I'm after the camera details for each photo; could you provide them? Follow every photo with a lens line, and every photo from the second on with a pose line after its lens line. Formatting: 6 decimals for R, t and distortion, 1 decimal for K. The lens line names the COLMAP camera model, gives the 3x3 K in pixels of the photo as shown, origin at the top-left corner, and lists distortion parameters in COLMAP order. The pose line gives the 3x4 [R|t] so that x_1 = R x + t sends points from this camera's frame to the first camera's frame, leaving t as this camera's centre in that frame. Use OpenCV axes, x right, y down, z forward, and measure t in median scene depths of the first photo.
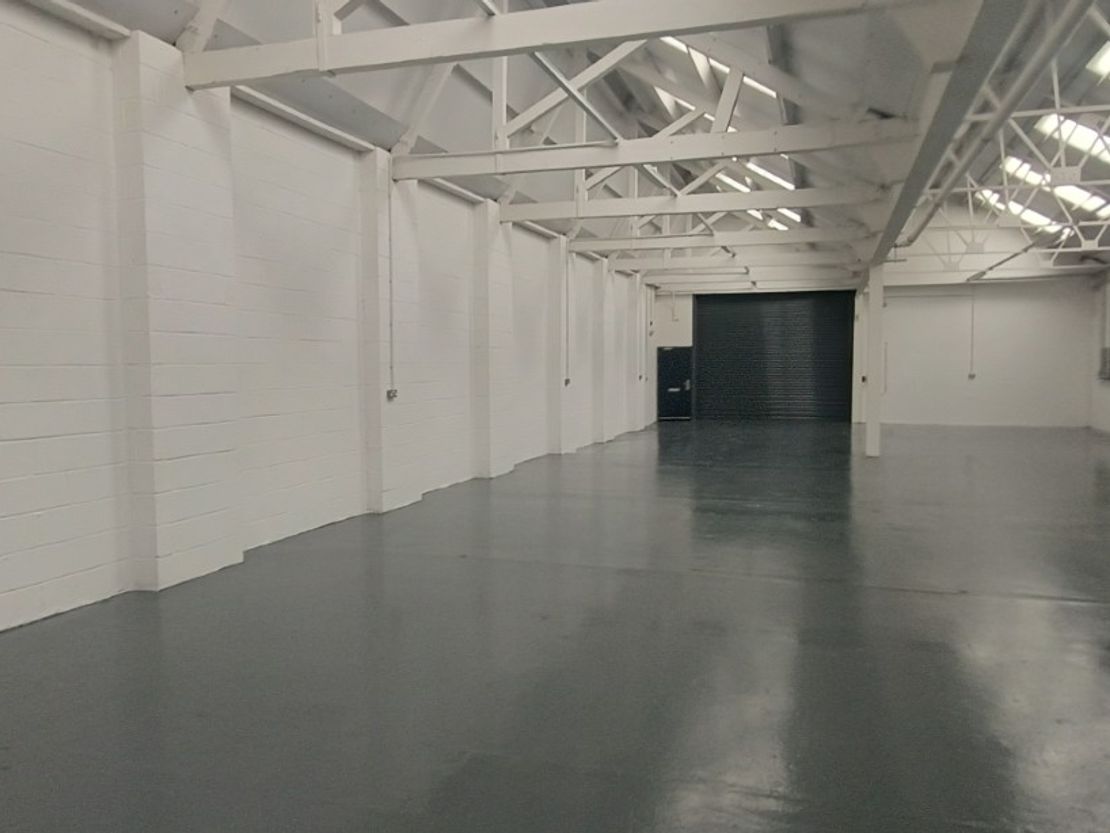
lens RADIAL K [[819.2, 0, 565.8], [0, 819.2, 412.9], [0, 0, 1]] dist [0.009670, -0.016837]
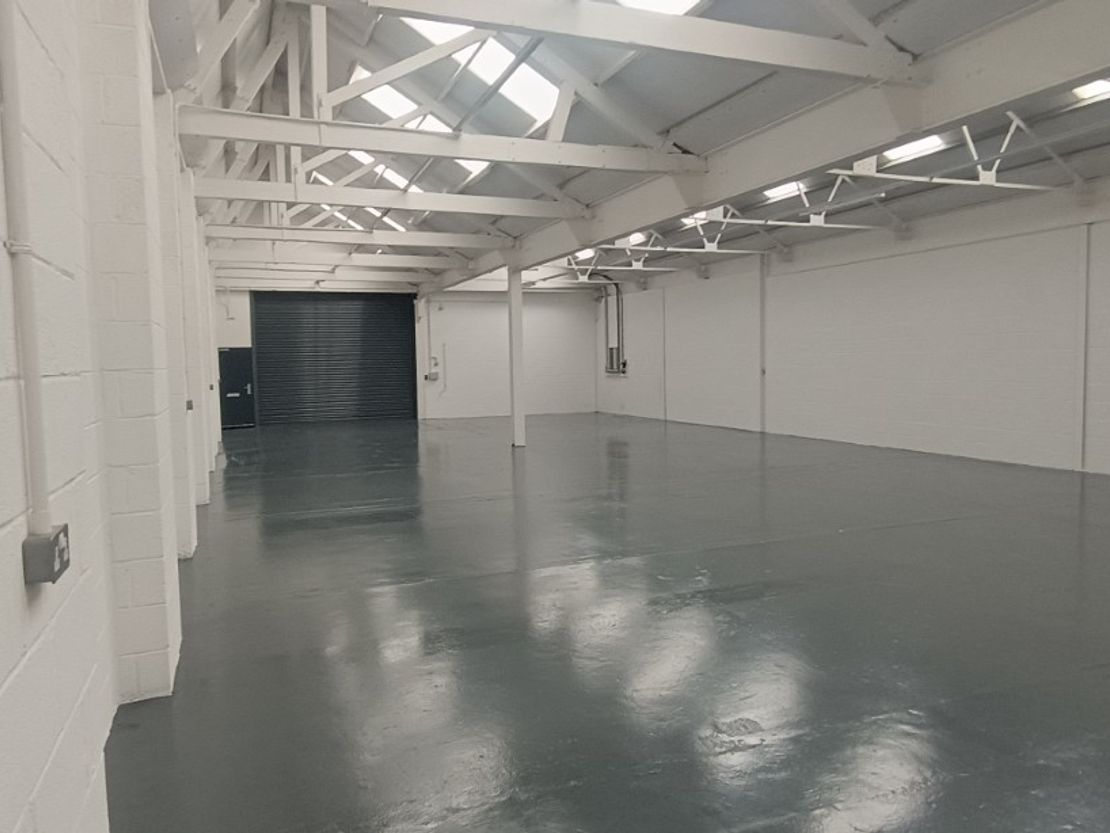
lens RADIAL K [[819.2, 0, 562.2], [0, 819.2, 426.3], [0, 0, 1]] dist [0.009670, -0.016837]
pose [[0.778636, -0.061914, 0.624414, -0.160164], [0.052891, 0.998055, 0.033008, -0.003963], [-0.625243, 0.007325, 0.780395, 0.058084]]
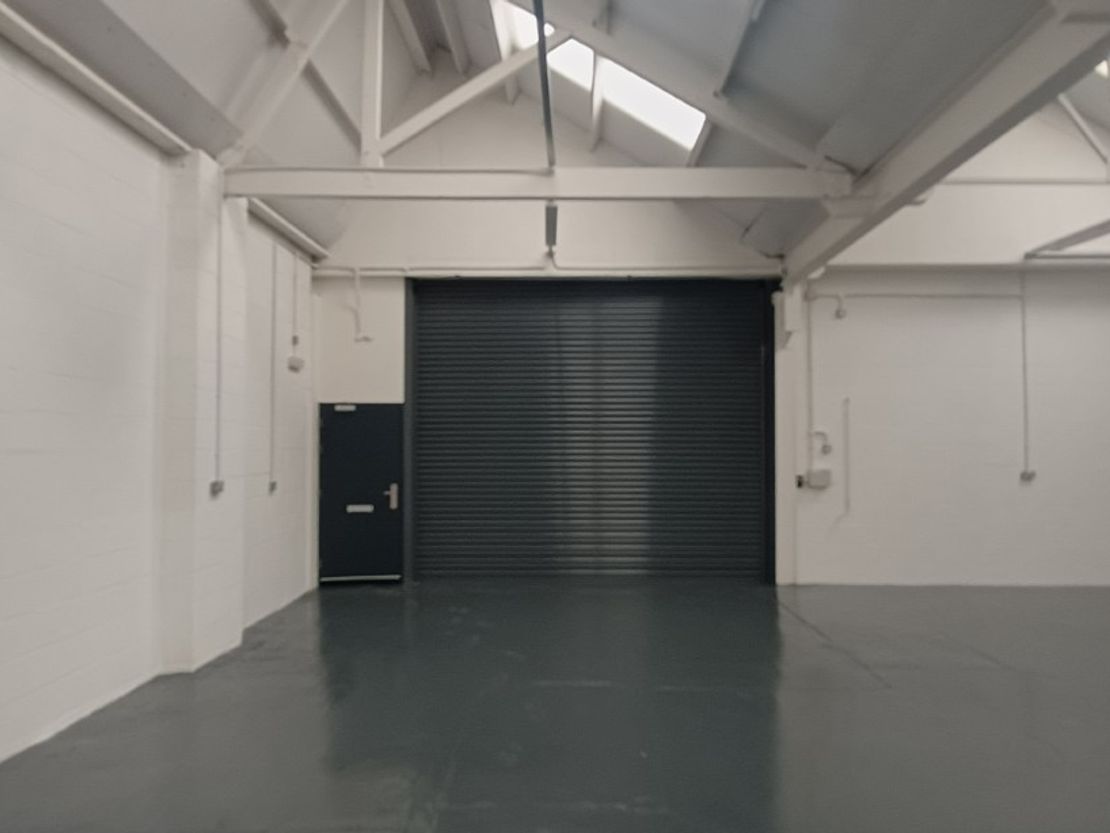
lens RADIAL K [[819.2, 0, 551.2], [0, 819.2, 416.9], [0, 0, 1]] dist [0.009670, -0.016837]
pose [[0.959718, 0.010873, 0.280754, 0.111917], [0.012618, 0.996575, -0.081727, -0.040325], [-0.280681, 0.081977, 0.956294, 0.596503]]
